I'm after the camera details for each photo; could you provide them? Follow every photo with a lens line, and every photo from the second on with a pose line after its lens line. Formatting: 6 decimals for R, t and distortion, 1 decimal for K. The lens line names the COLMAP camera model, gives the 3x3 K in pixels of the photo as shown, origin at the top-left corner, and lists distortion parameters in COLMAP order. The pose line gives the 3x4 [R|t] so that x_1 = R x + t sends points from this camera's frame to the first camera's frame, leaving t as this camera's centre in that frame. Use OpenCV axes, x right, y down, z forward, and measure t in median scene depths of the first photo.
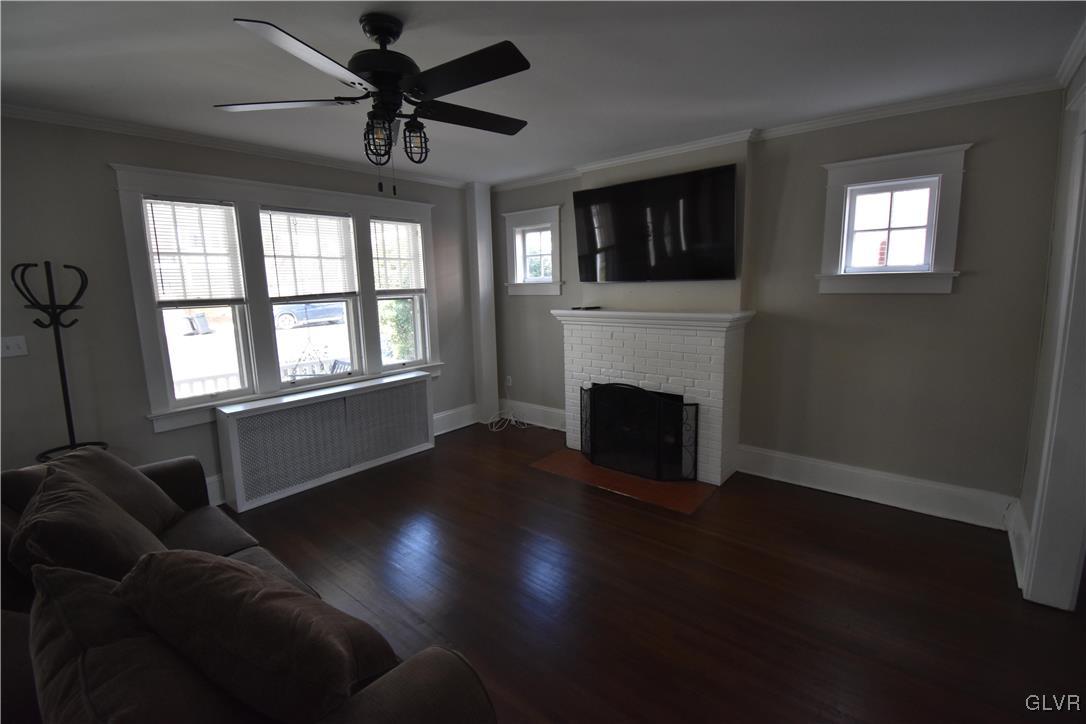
lens RADIAL K [[481.1, 0, 541.7], [0, 481.1, 359.4], [0, 0, 1]] dist [0.027191, -0.030000]
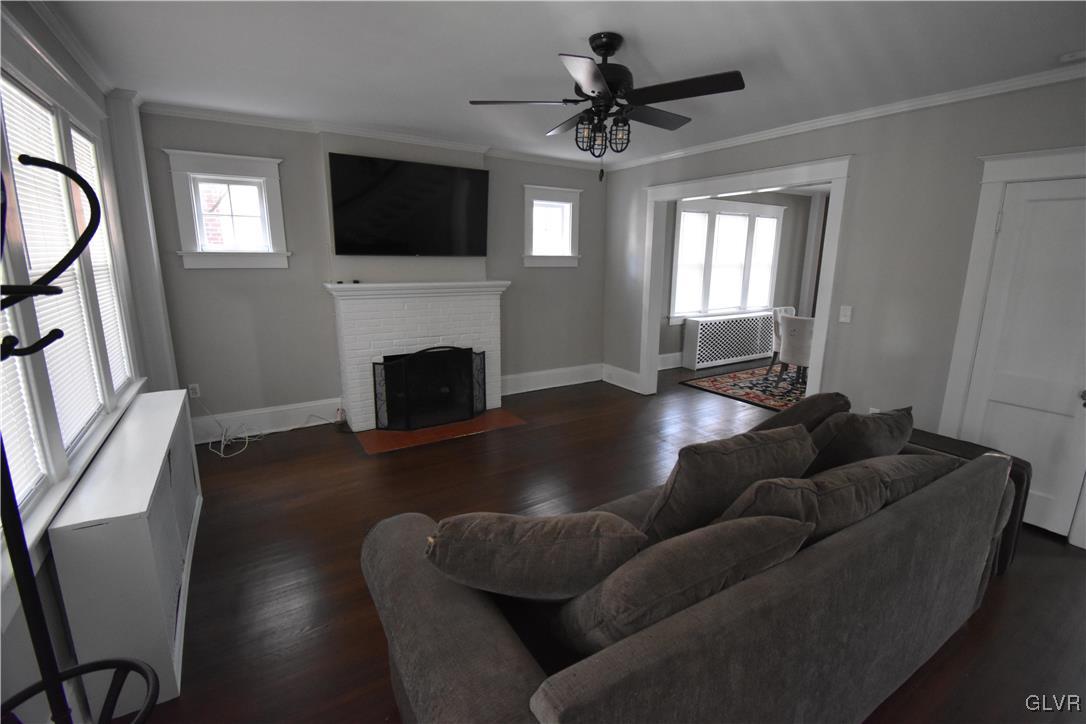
lens RADIAL K [[481.1, 0, 541.7], [0, 481.1, 359.4], [0, 0, 1]] dist [0.027191, -0.030000]
pose [[0.304668, -0.174509, 0.936335, -0.898580], [0.133111, 0.981226, 0.139563, -0.050178], [-0.943111, 0.082116, 0.322177, 0.451257]]
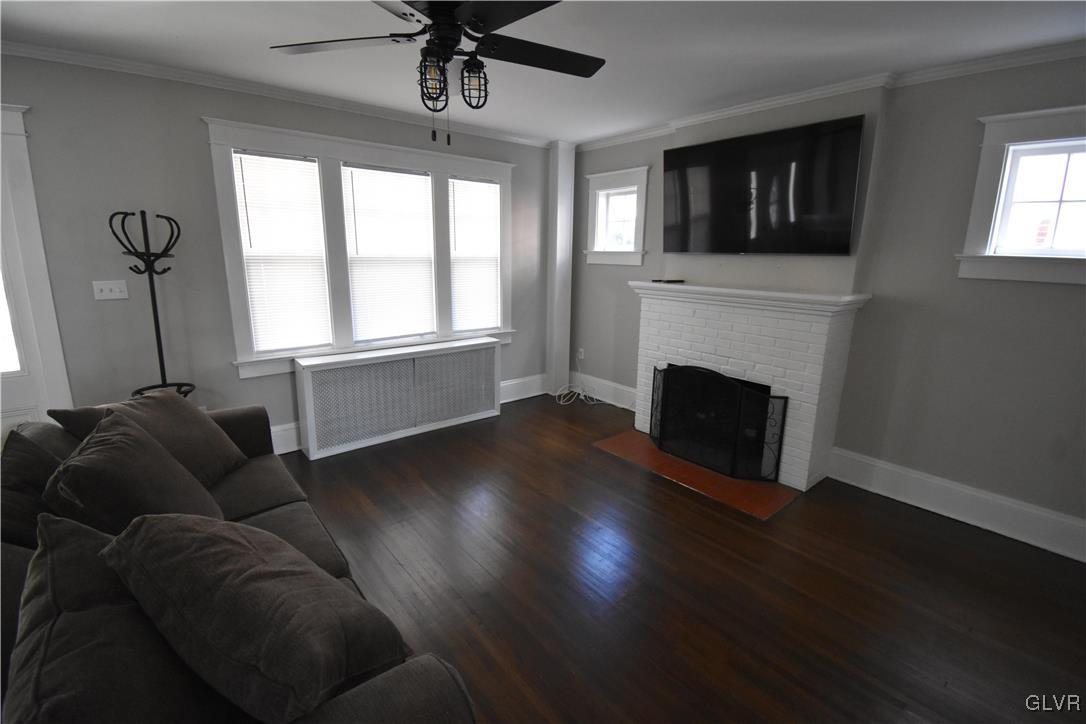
lens RADIAL K [[481.1, 0, 541.7], [0, 481.1, 359.4], [0, 0, 1]] dist [0.027191, -0.030000]
pose [[0.982559, 0.077173, -0.169180, 0.028328], [-0.066333, 0.995421, 0.068826, -0.007027], [0.173717, -0.056404, 0.983179, 0.062210]]
